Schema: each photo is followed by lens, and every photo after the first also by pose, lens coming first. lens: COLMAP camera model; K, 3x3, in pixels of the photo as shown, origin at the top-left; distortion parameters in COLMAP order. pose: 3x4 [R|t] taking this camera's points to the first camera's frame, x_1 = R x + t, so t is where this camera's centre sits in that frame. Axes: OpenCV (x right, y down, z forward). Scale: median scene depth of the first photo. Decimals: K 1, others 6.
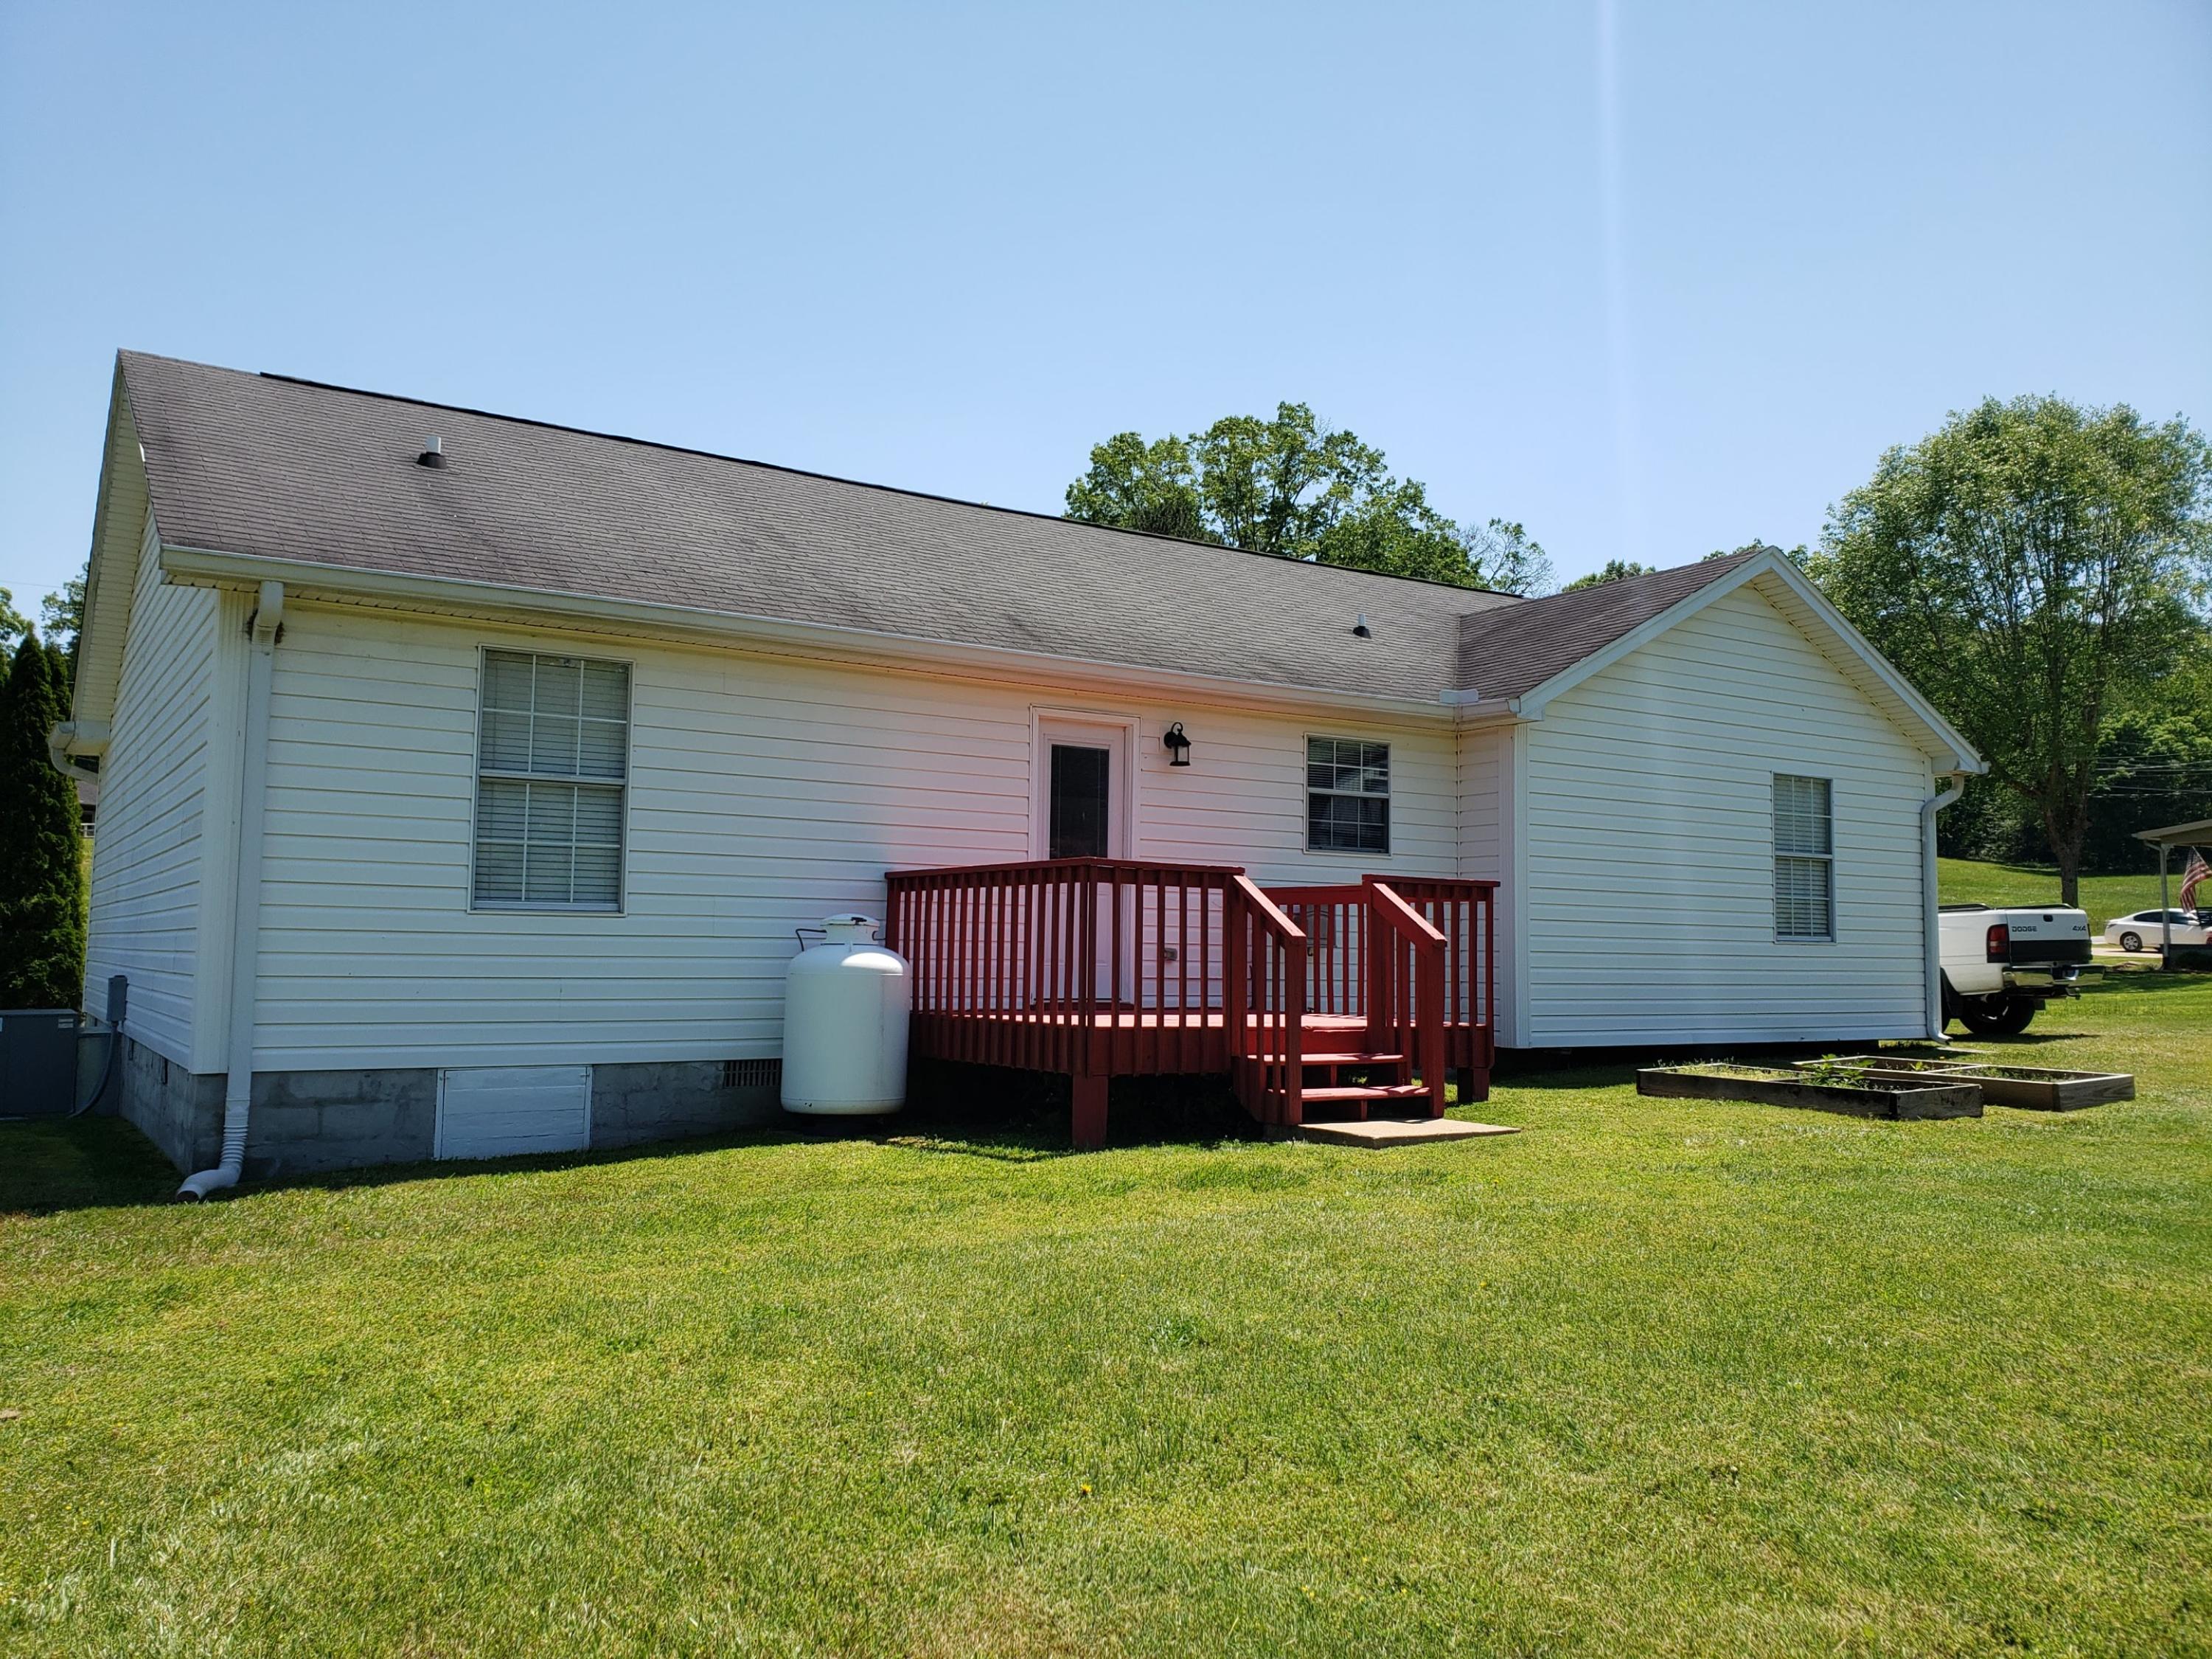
lens RADIAL K [[1674.7, 0, 1106.0], [0, 1674.7, 829.5], [0, 0, 1]] dist [0.030391, -0.007005]
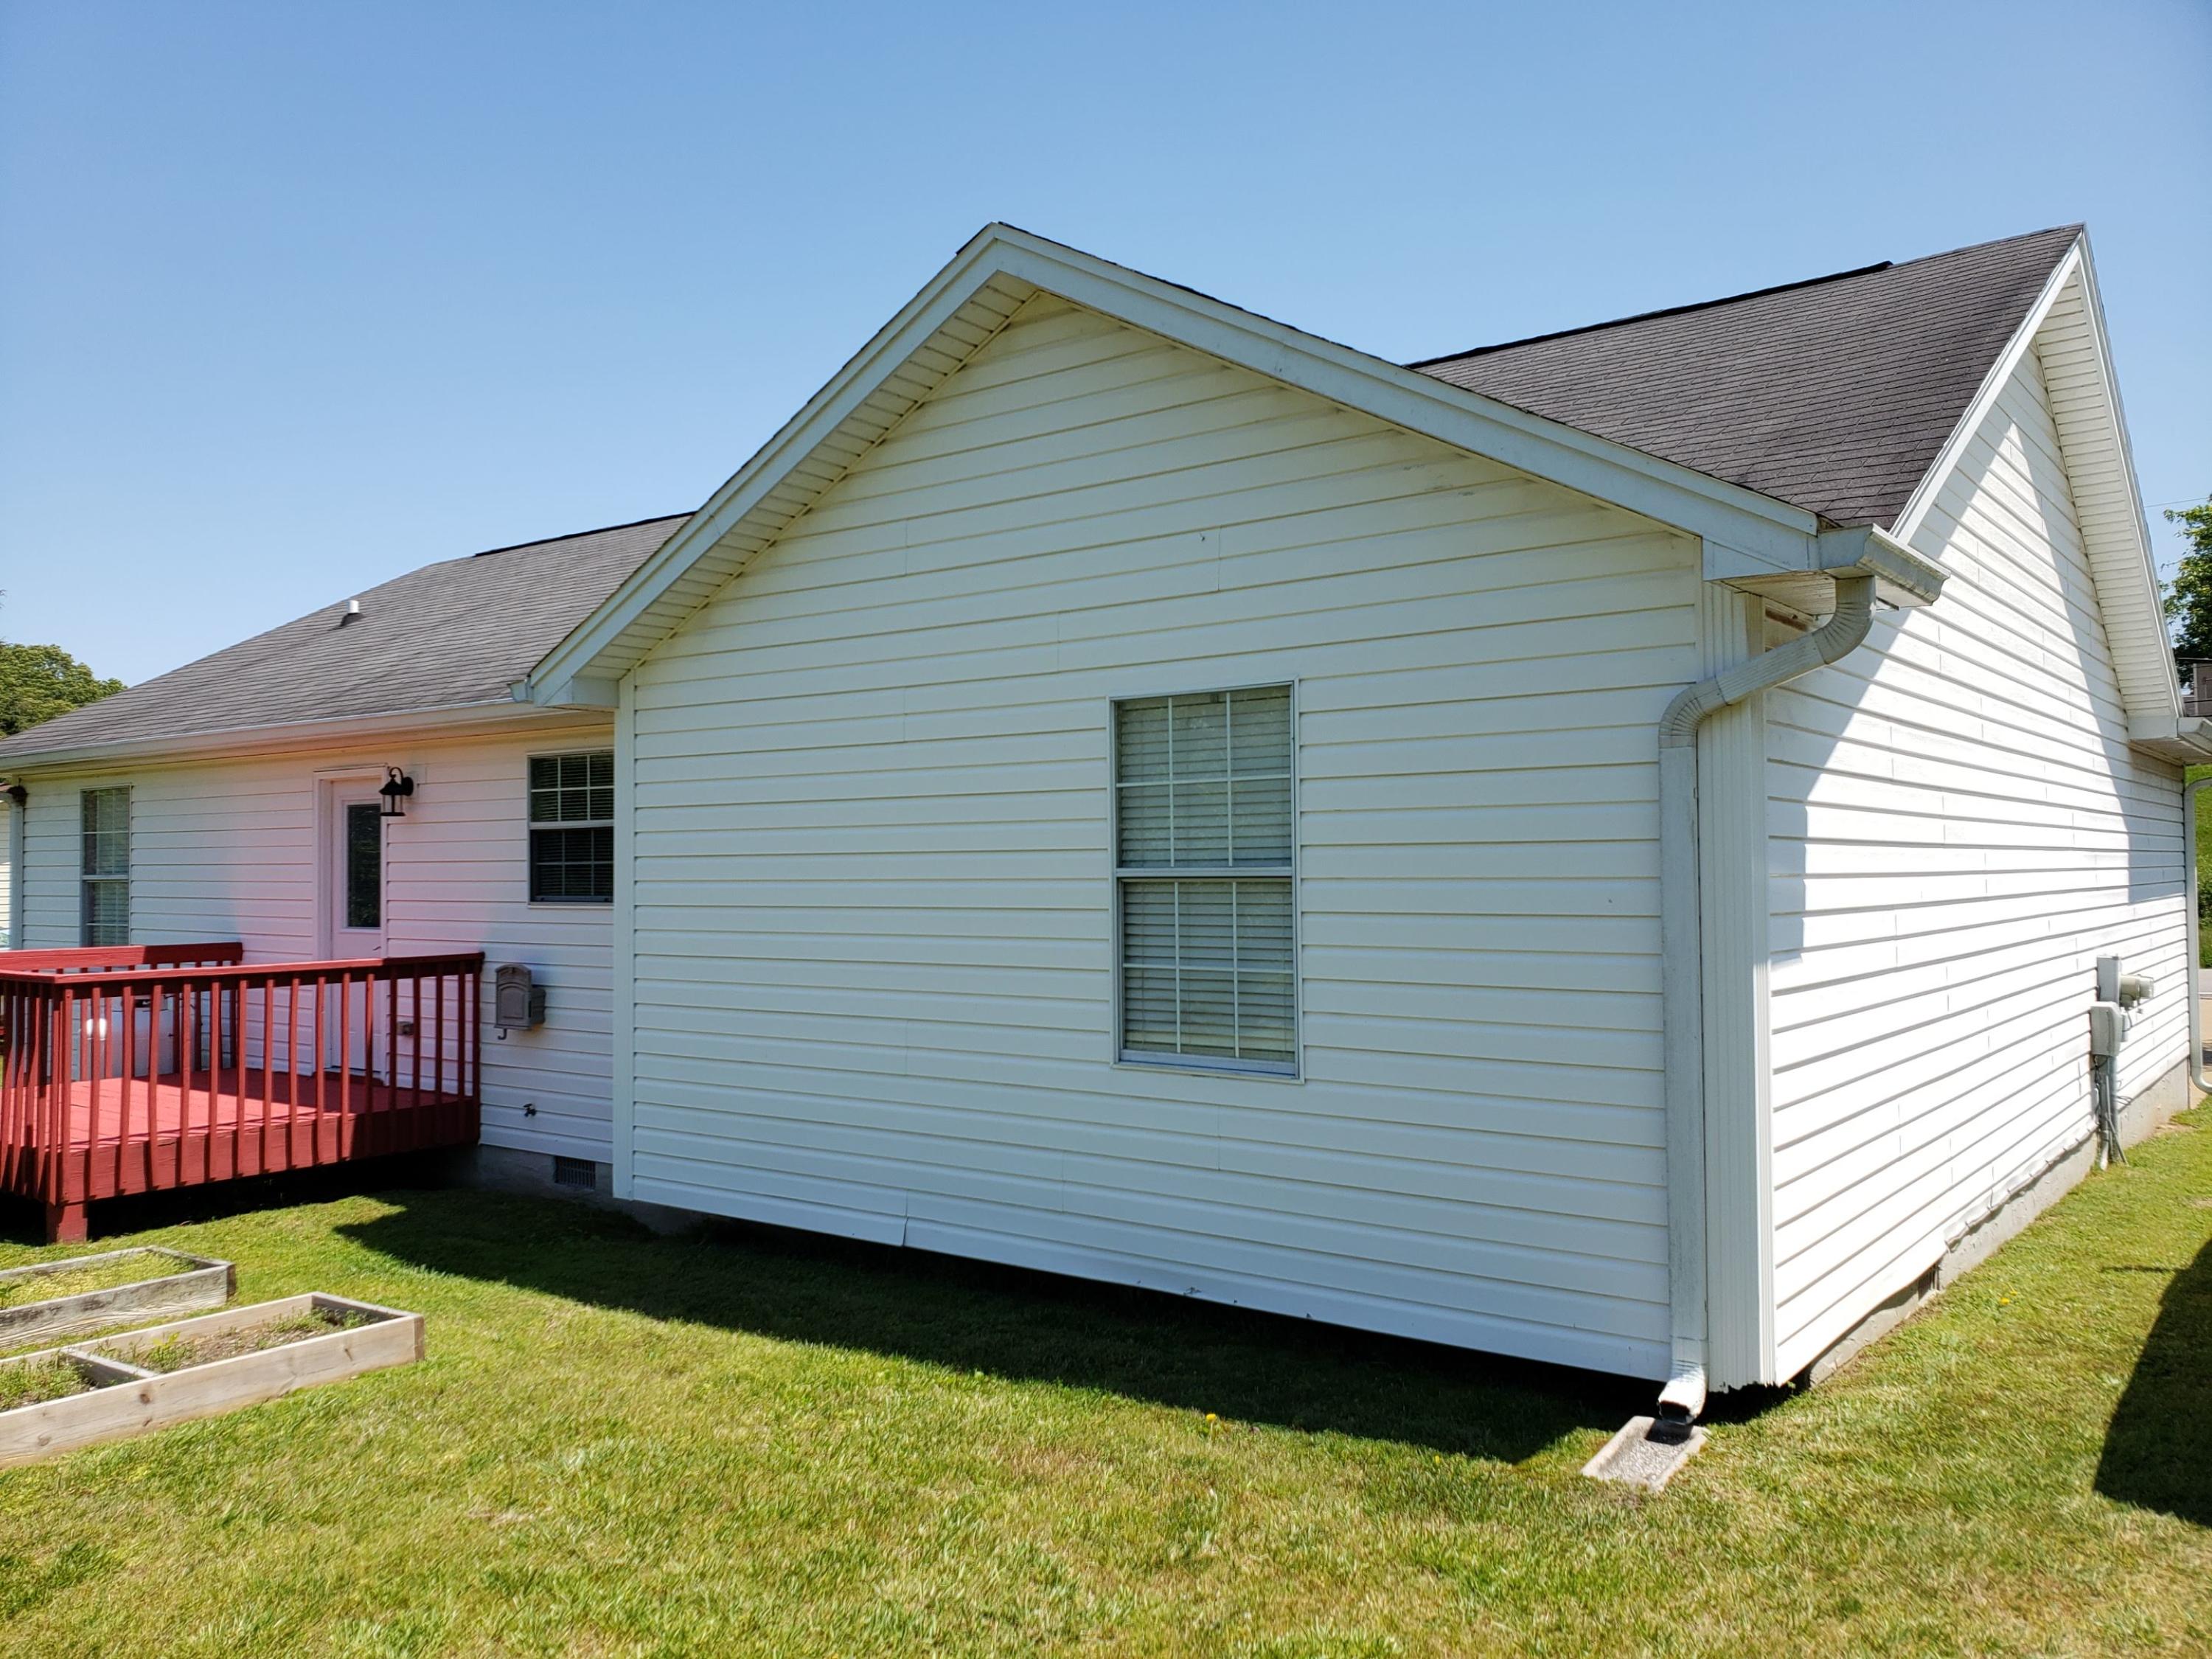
lens RADIAL K [[1674.7, 0, 1106.0], [0, 1674.7, 829.5], [0, 0, 1]] dist [0.030391, -0.007005]
pose [[0.361384, -0.030150, -0.931930, 0.954142], [0.094586, 0.995507, 0.004472, -0.000040], [0.927607, -0.089763, 0.362612, 0.967497]]
